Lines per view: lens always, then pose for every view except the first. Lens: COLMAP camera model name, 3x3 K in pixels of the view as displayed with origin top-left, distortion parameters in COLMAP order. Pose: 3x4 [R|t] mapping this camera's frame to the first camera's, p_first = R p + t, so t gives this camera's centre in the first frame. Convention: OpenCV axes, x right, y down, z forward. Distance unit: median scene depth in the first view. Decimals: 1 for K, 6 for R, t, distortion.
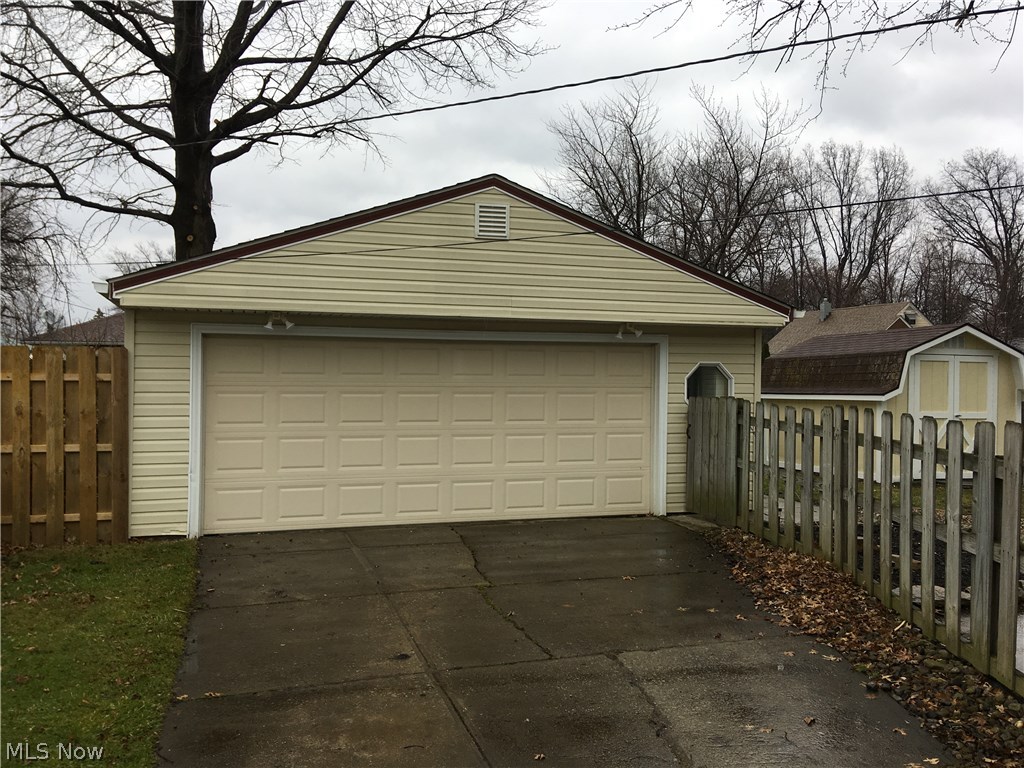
lens RADIAL K [[865.8, 0, 512.0], [0, 865.8, 384.0], [0, 0, 1]] dist [0.130429, -0.189015]
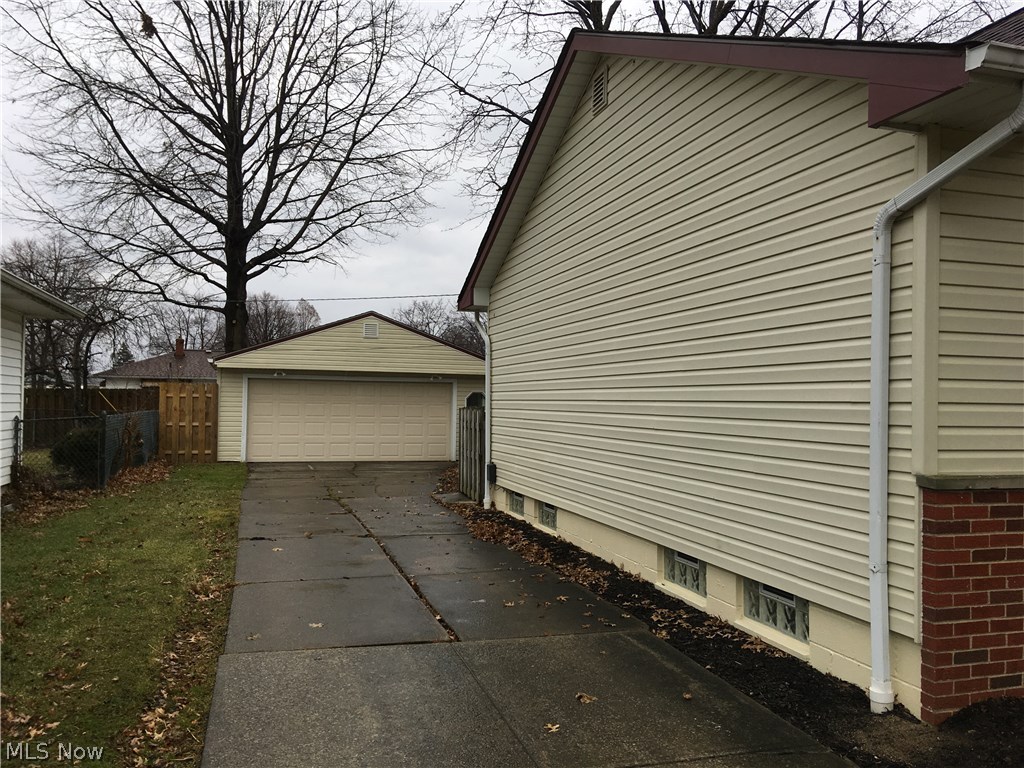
lens RADIAL K [[865.8, 0, 512.0], [0, 865.8, 384.0], [0, 0, 1]] dist [0.130429, -0.189015]
pose [[0.999909, 0.002332, -0.013253, 0.237316], [-0.002800, 0.999371, -0.035348, 0.025068], [0.013162, 0.035382, 0.999287, -0.816959]]
